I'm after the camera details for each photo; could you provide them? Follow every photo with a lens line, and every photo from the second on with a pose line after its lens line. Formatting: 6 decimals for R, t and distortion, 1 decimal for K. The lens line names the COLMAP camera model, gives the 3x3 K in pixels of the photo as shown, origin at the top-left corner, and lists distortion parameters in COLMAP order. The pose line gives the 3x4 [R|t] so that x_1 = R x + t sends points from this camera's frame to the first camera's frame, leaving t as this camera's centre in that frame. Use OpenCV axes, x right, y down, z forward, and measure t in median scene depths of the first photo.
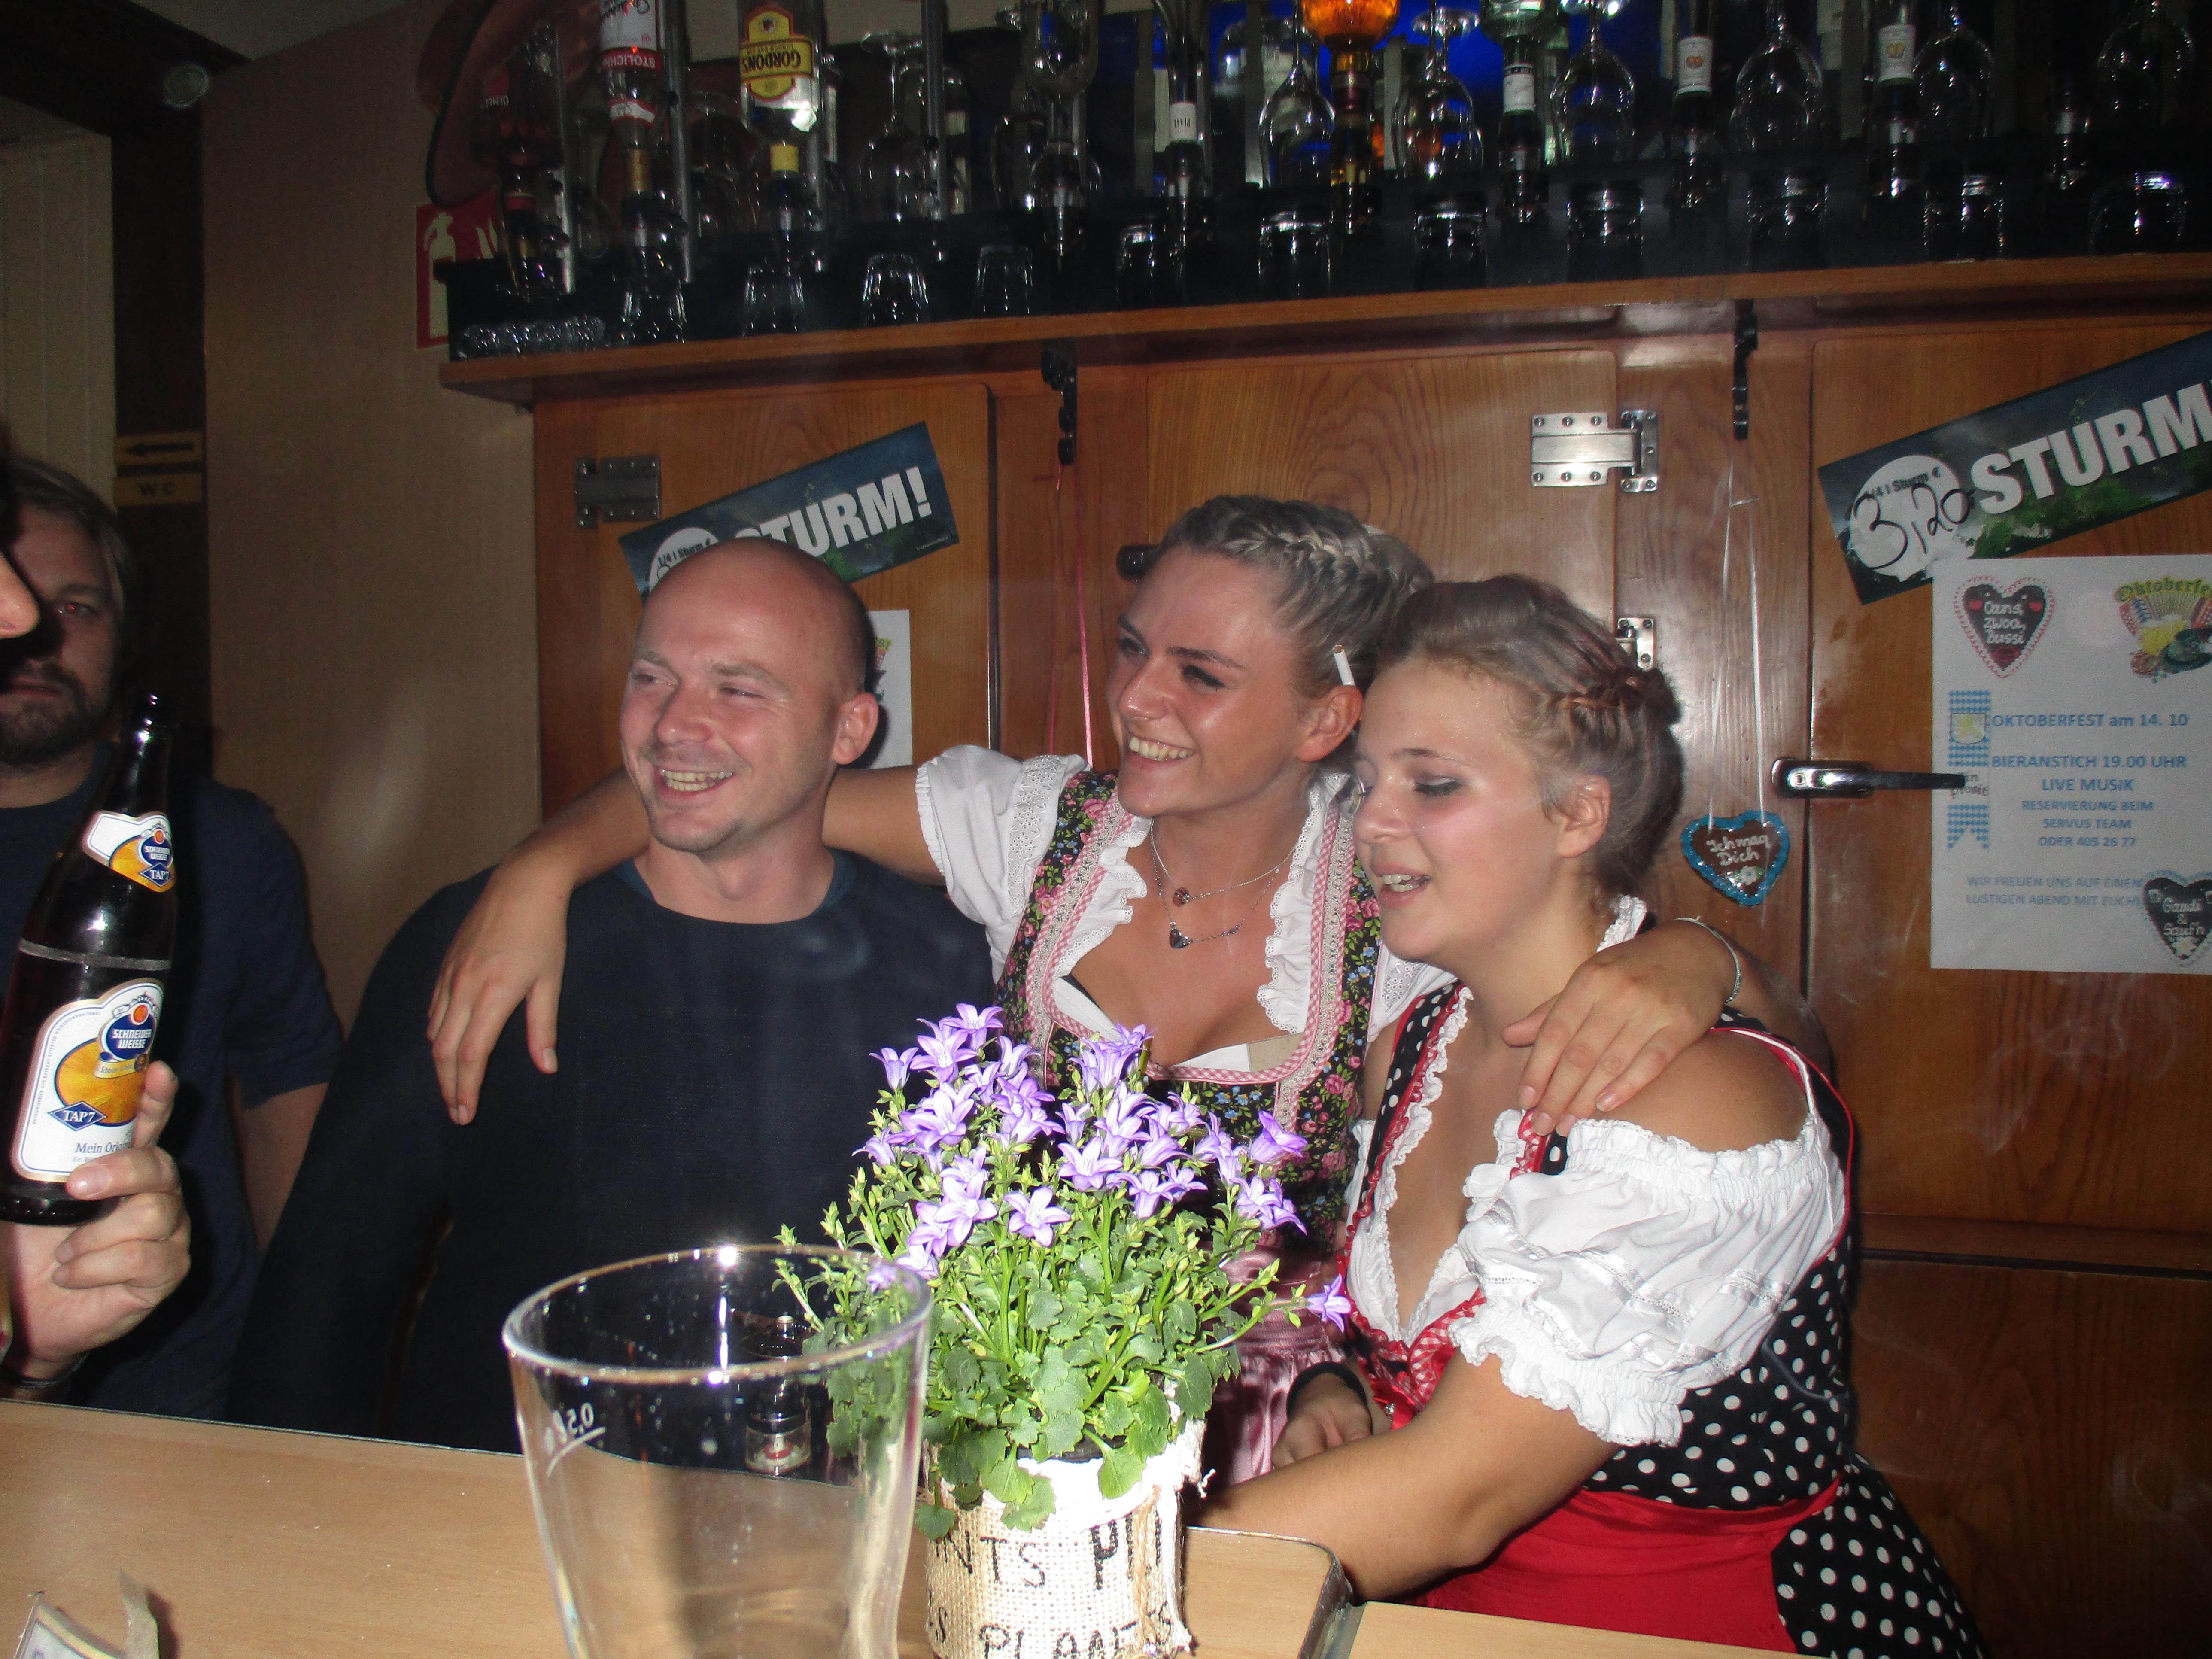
lens RADIAL K [[1852.7, 0, 1115.3], [0, 1852.7, 822.1], [0, 0, 1]] dist [-0.049231, 0.120028]
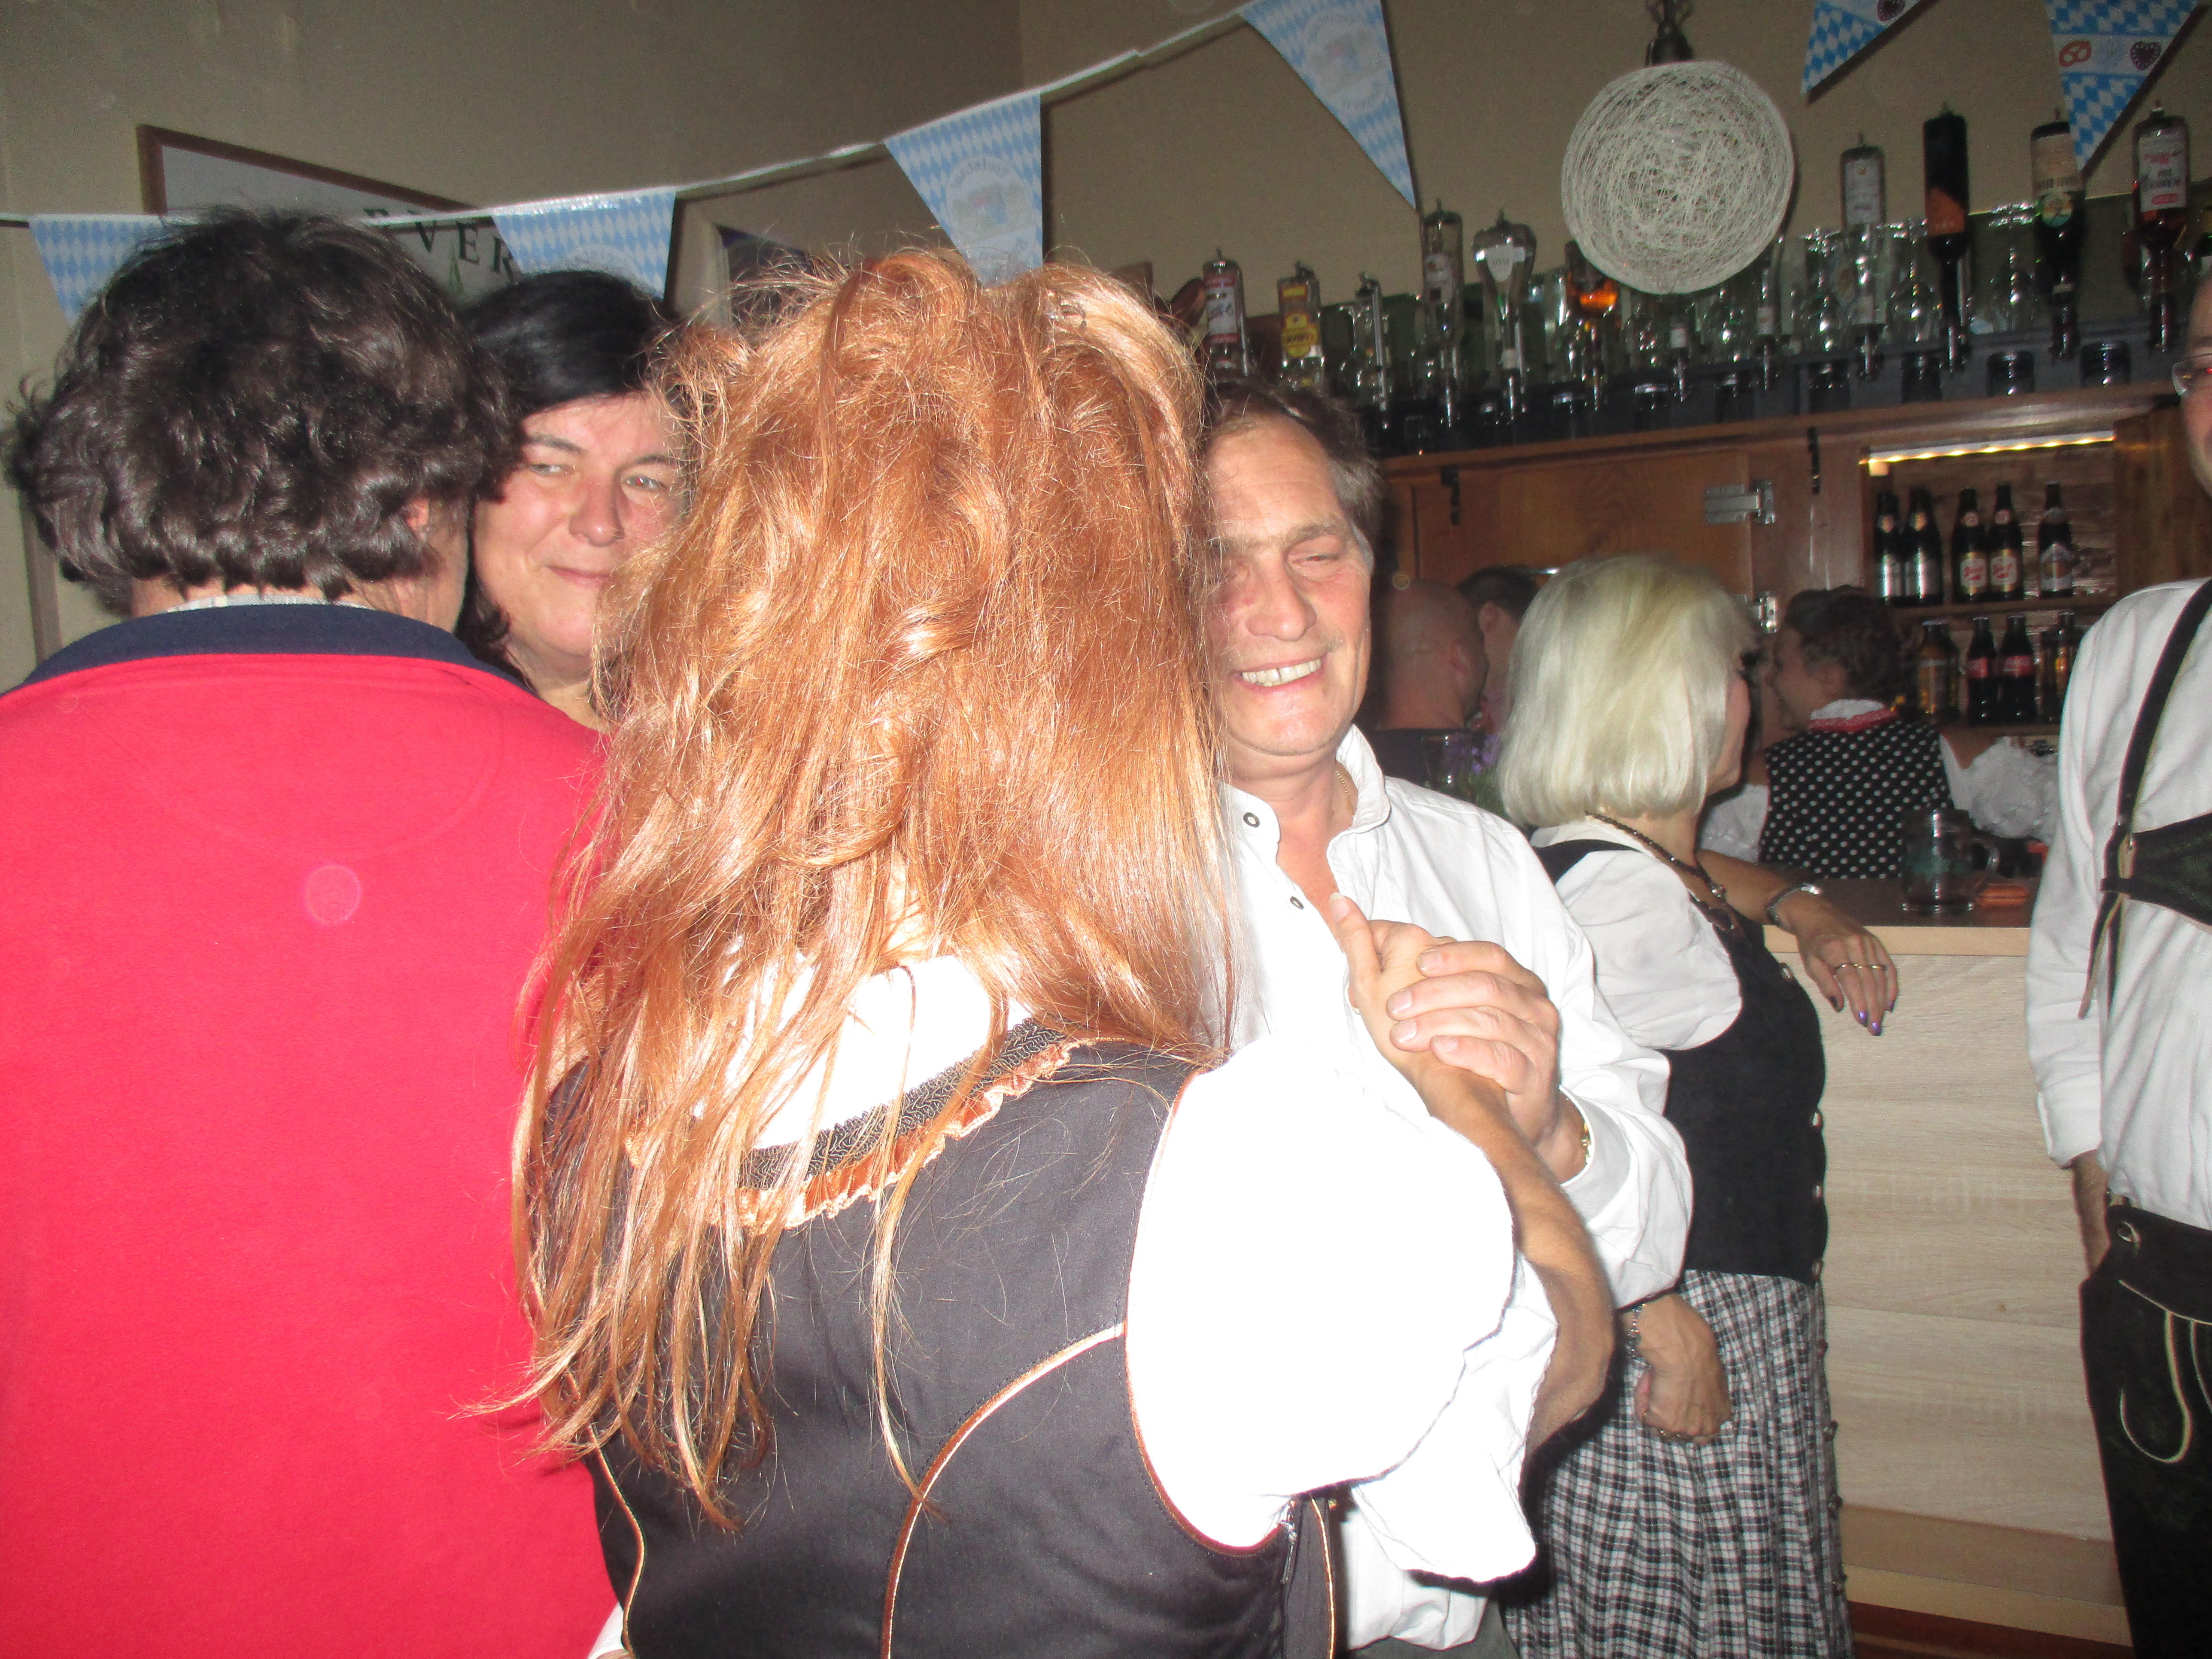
lens RADIAL K [[1852.7, 0, 1115.3], [0, 1852.7, 822.1], [0, 0, 1]] dist [-0.049231, 0.120028]
pose [[0.984419, -0.048893, -0.168903, -0.066730], [0.055260, 0.997920, 0.033198, 0.031422], [0.166929, -0.042014, 0.985073, -0.977617]]
